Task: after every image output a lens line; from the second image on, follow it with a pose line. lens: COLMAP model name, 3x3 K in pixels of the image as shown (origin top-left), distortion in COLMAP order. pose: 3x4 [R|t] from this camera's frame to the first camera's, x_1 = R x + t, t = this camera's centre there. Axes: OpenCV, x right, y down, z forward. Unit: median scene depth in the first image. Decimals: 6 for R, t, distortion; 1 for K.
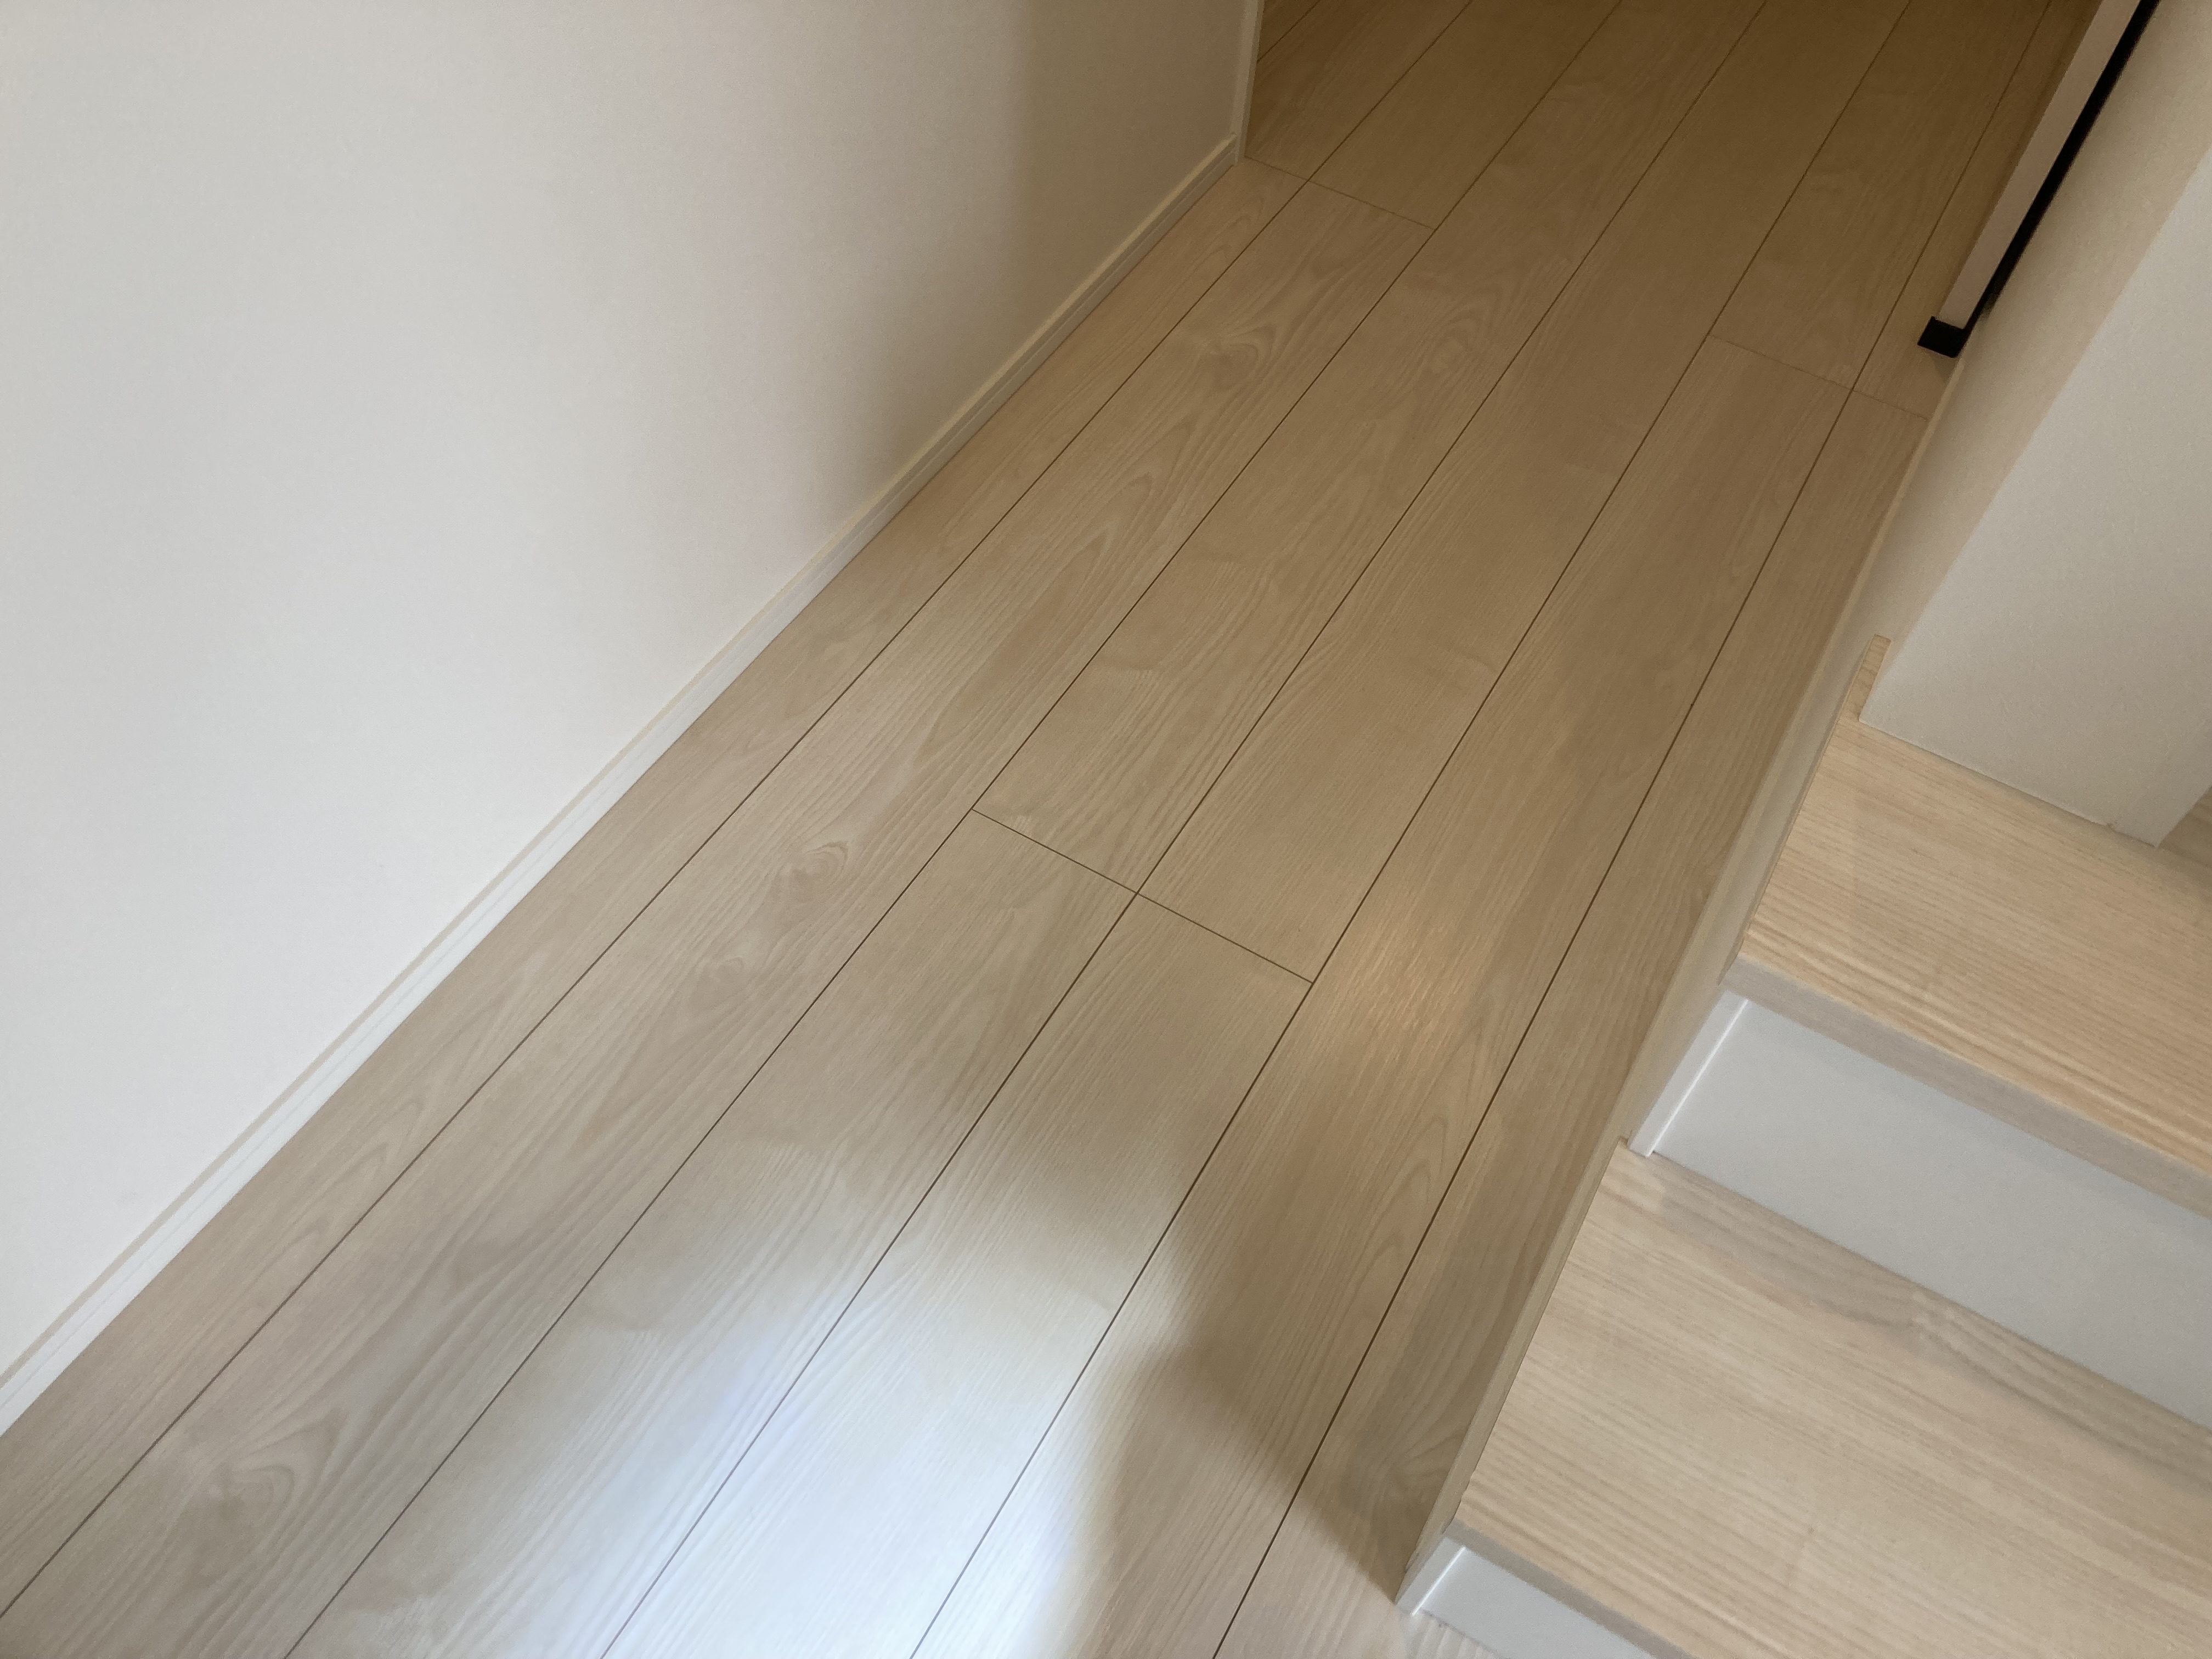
lens RADIAL K [[1835.4, 0, 1147.4], [0, 1835.4, 832.0], [0, 0, 1]] dist [0.101431, -0.111524]
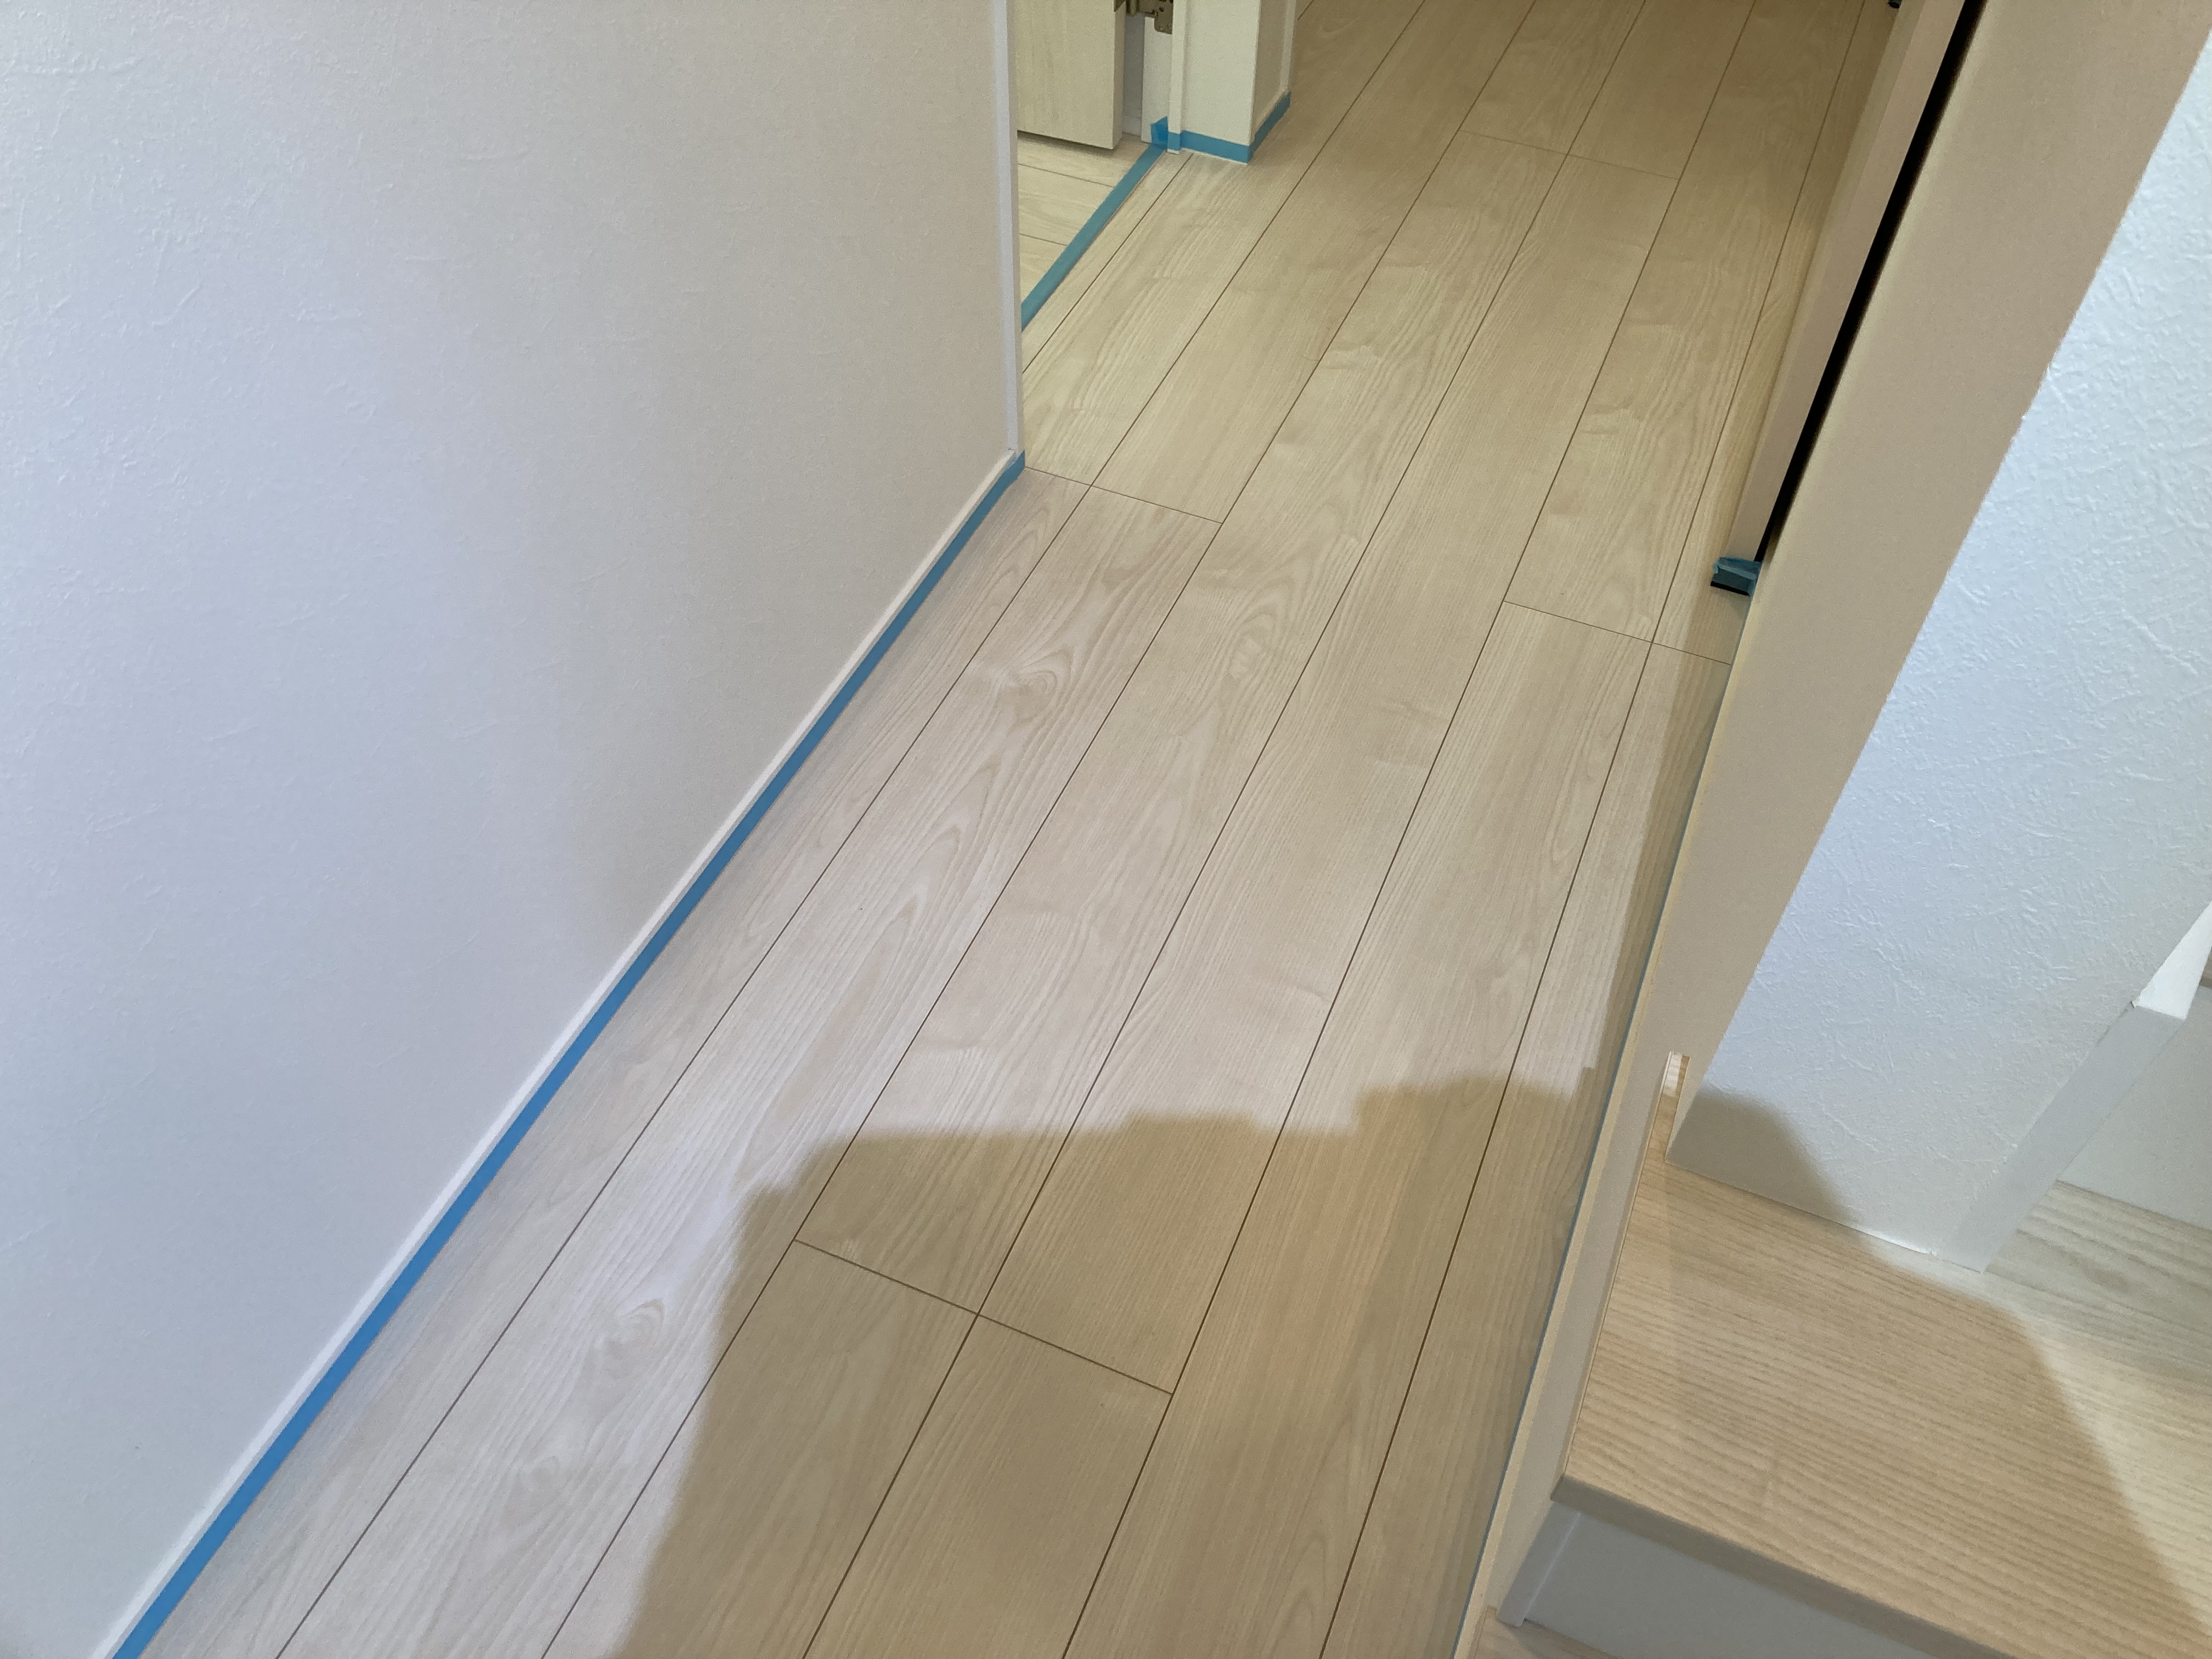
lens RADIAL K [[1835.4, 0, 1147.4], [0, 1835.4, 832.0], [0, 0, 1]] dist [0.101431, -0.111524]
pose [[0.991714, -0.120765, 0.043804, 0.069921], [0.123068, 0.990907, -0.054378, -0.151215], [-0.036838, 0.059319, 0.997559, 0.033195]]
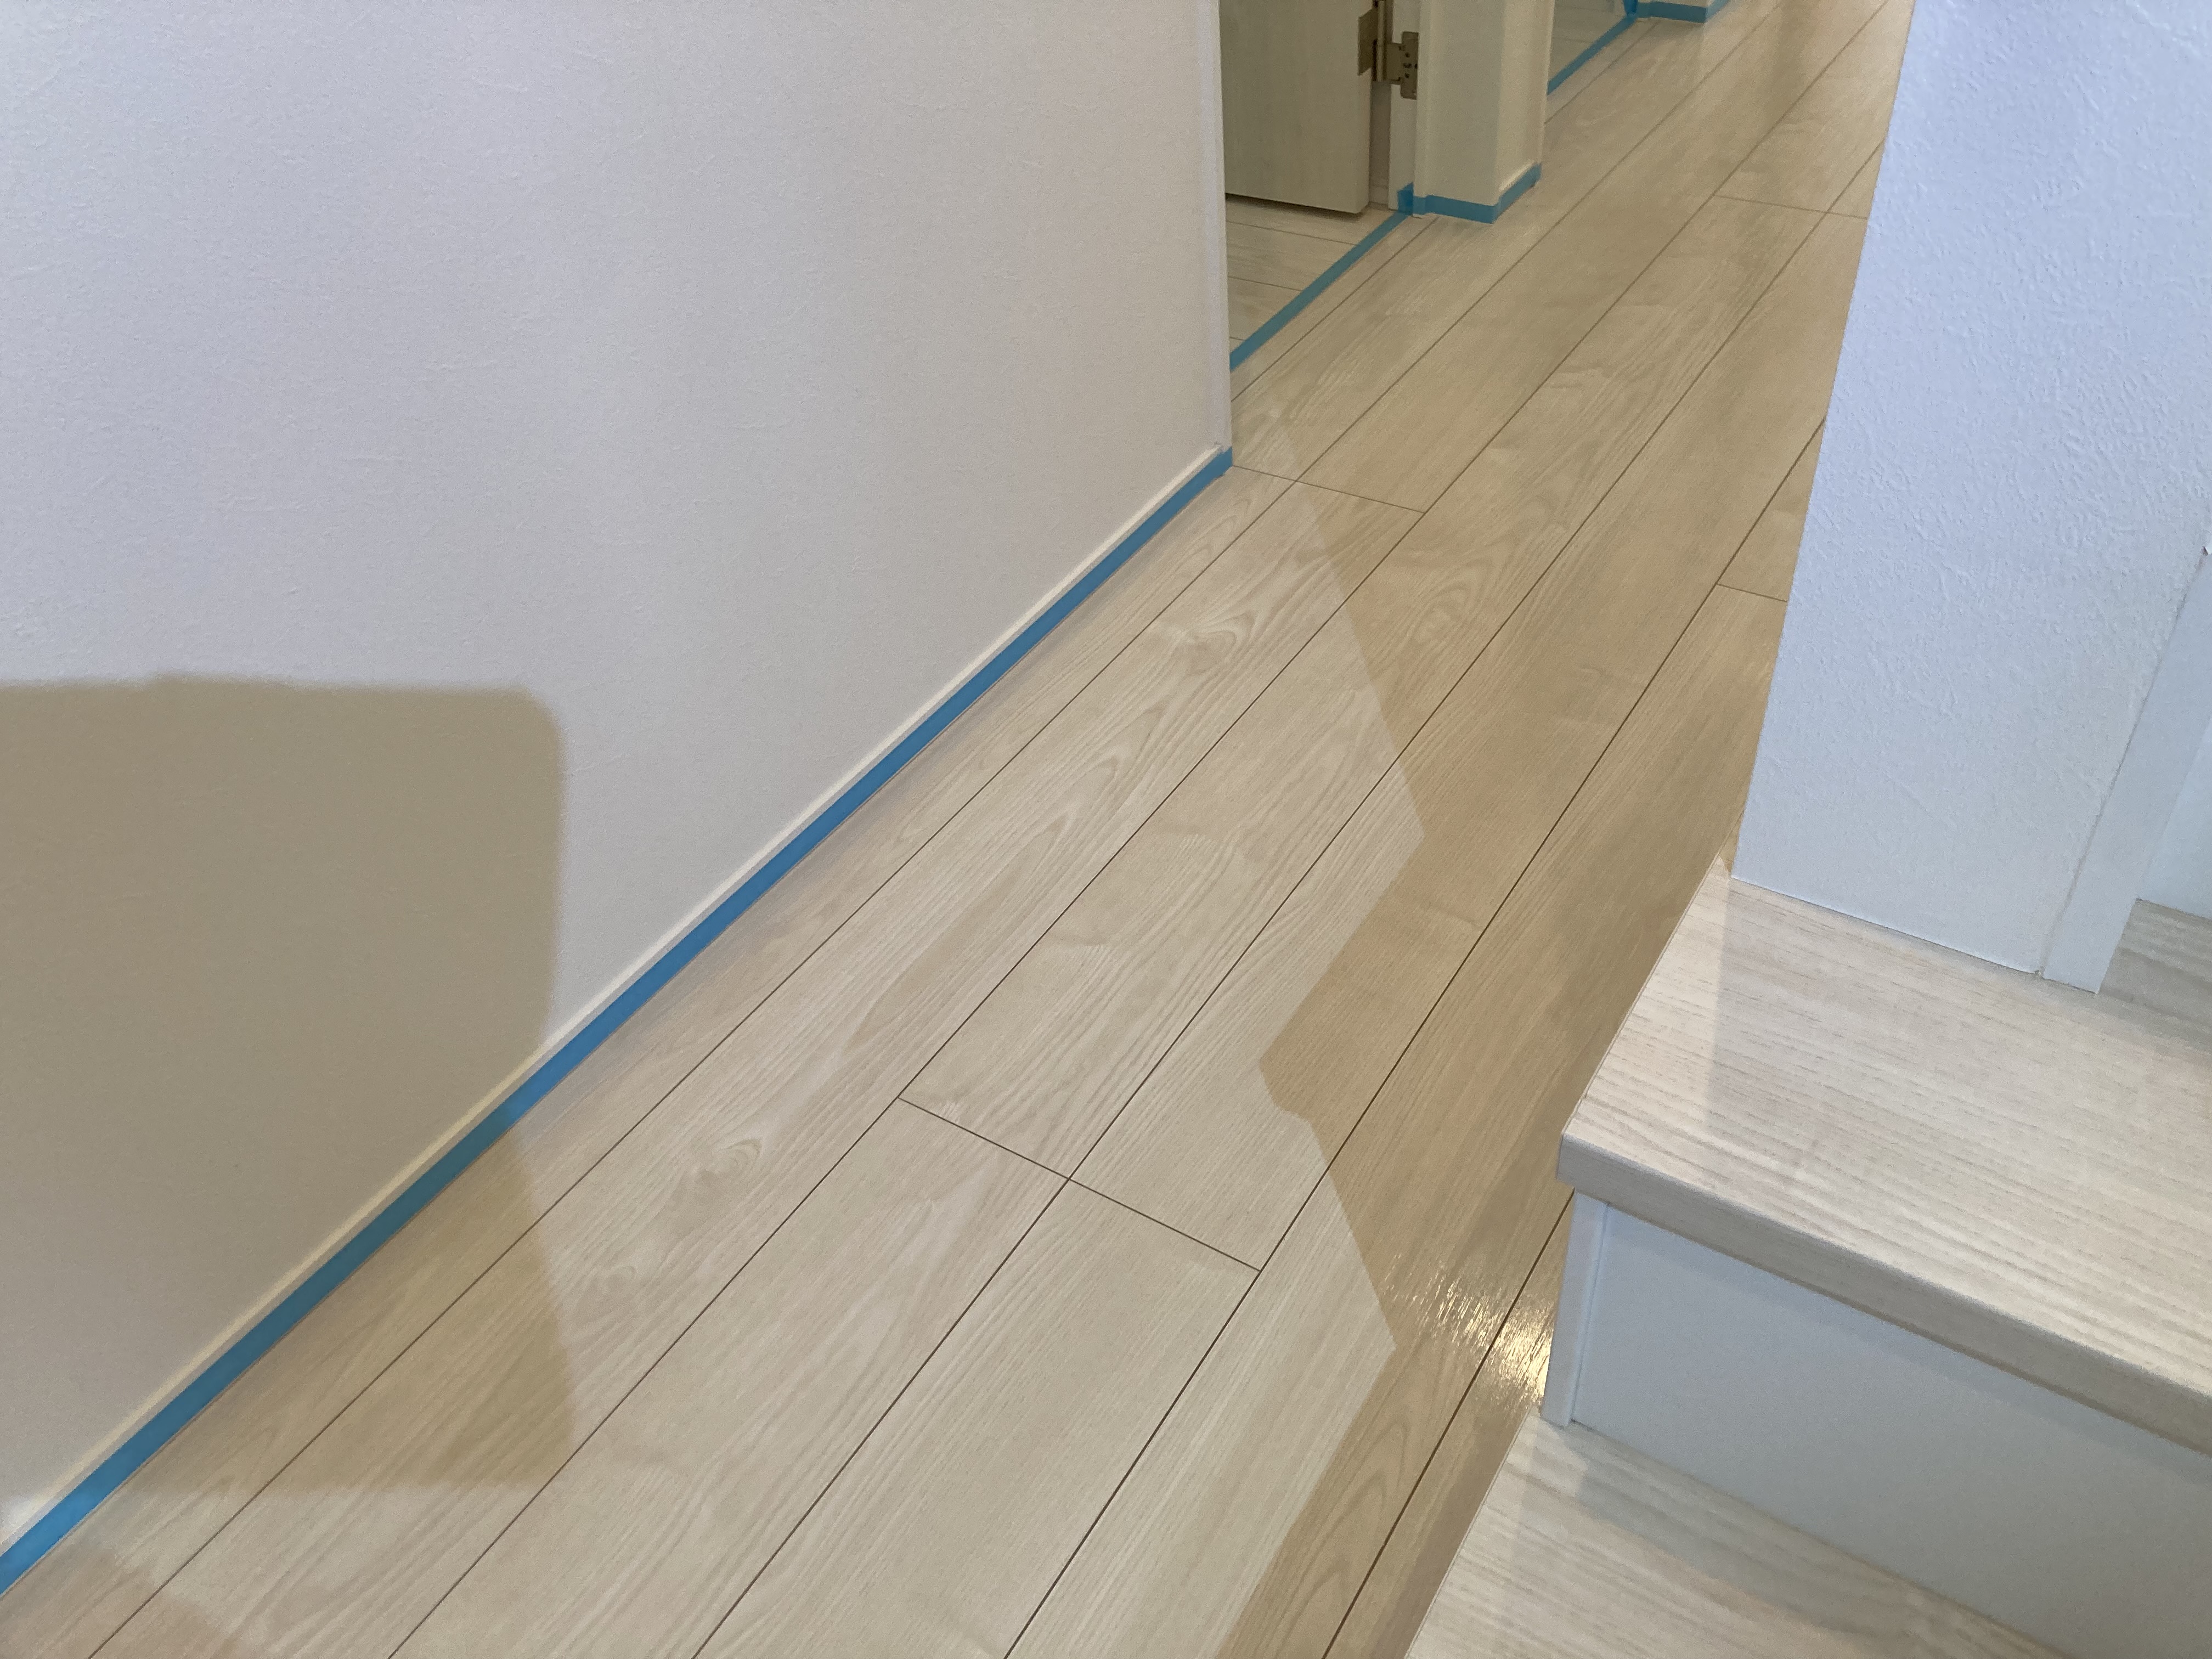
lens RADIAL K [[1868.6, 0, 1112.2], [0, 1868.6, 806.1], [0, 0, 1]] dist [0.056815, -0.017137]
pose [[0.987496, -0.074251, -0.139062, 0.160567], [0.039839, 0.971038, -0.235582, 0.074571], [0.152527, 0.227096, 0.961854, 0.075110]]
